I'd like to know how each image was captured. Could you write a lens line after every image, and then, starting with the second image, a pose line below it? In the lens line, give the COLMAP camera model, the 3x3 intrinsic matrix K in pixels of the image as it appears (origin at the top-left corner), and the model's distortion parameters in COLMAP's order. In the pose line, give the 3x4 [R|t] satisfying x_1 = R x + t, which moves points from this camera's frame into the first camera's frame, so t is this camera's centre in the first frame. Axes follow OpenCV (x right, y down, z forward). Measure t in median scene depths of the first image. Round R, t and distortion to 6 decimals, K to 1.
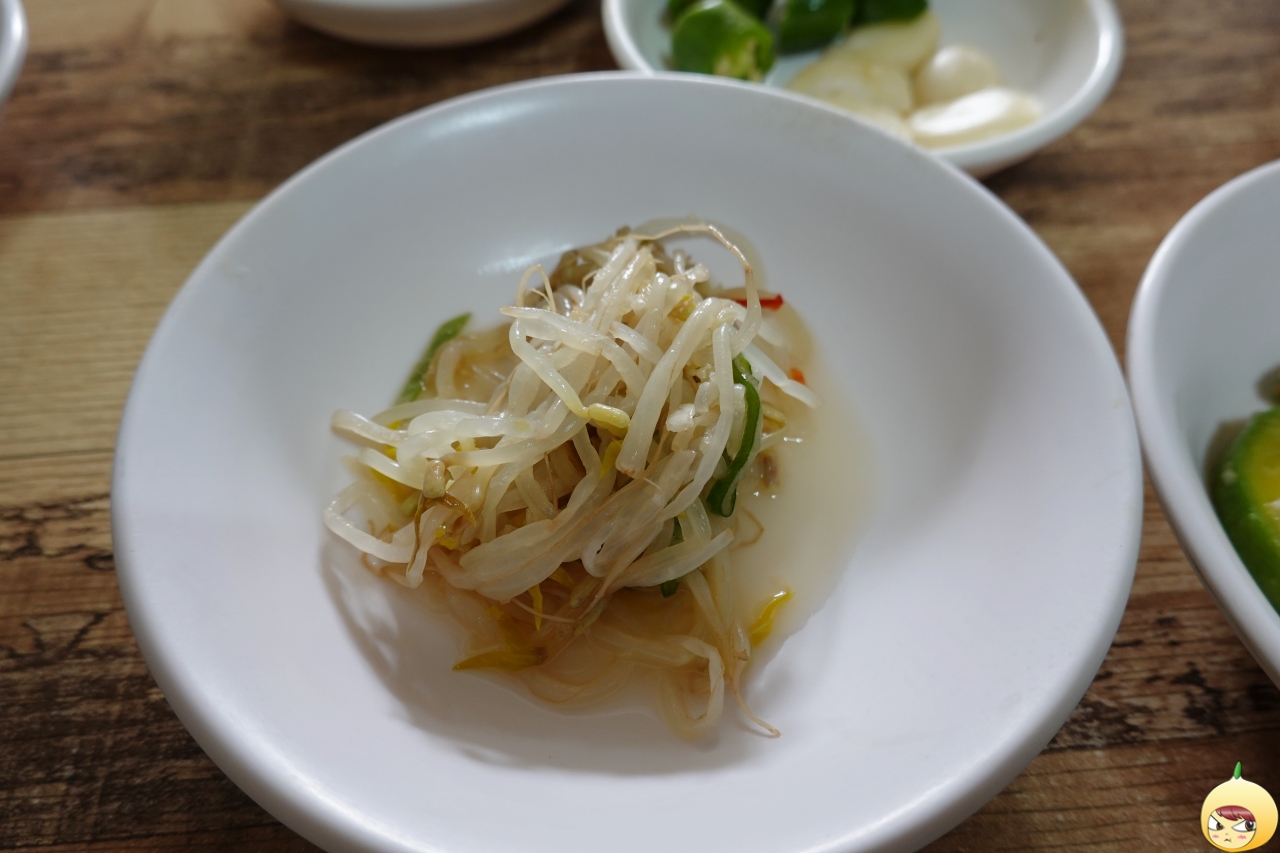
lens RADIAL K [[882.0, 0, 641.7], [0, 882.0, 427.5], [0, 0, 1]] dist [0.000150, -0.000176]
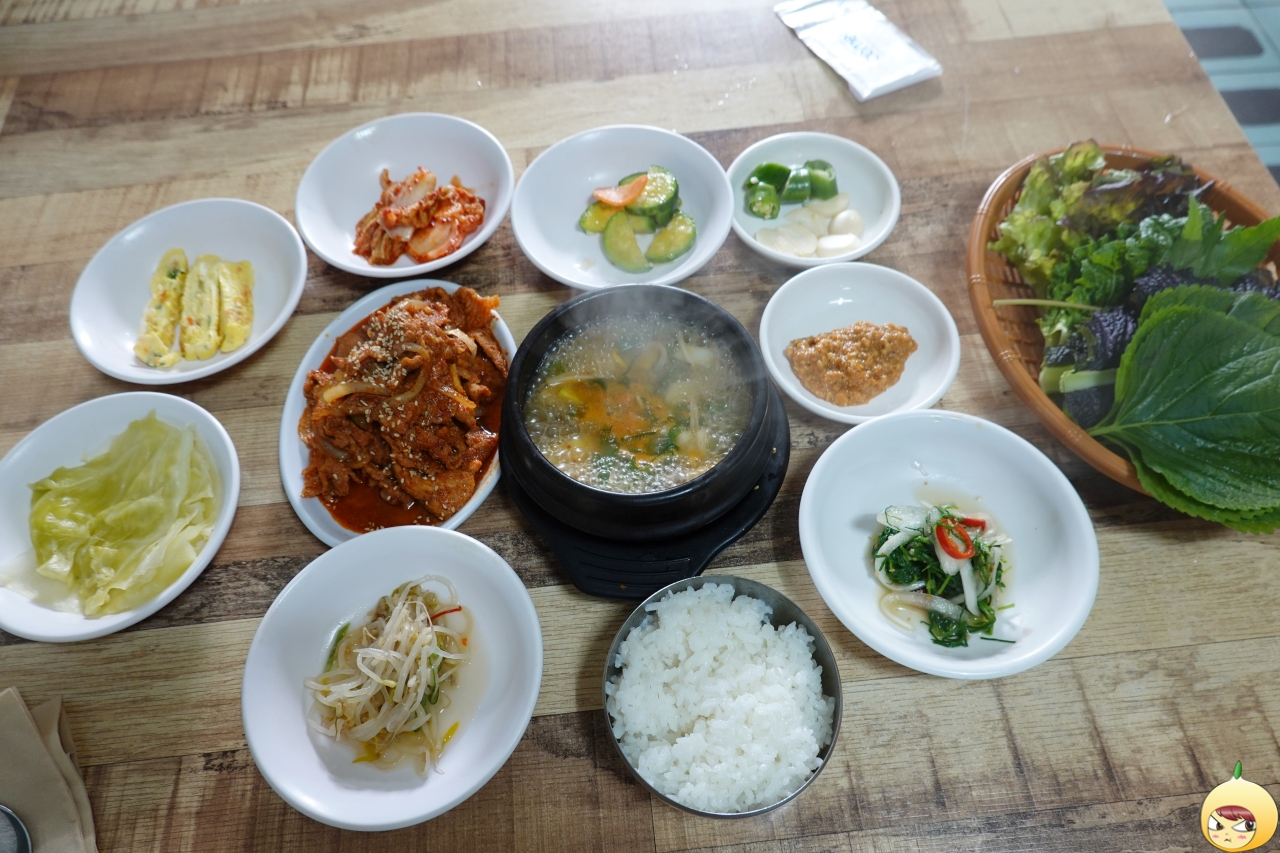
lens RADIAL K [[897.0, 0, 639.4], [0, 897.0, 425.6], [0, 0, 1]] dist [-0.000379, -0.000201]
pose [[0.994693, -0.101735, 0.015333, 0.918929], [0.099439, 0.988894, 0.110459, -1.218974], [-0.026401, -0.108348, 0.993762, -2.195496]]
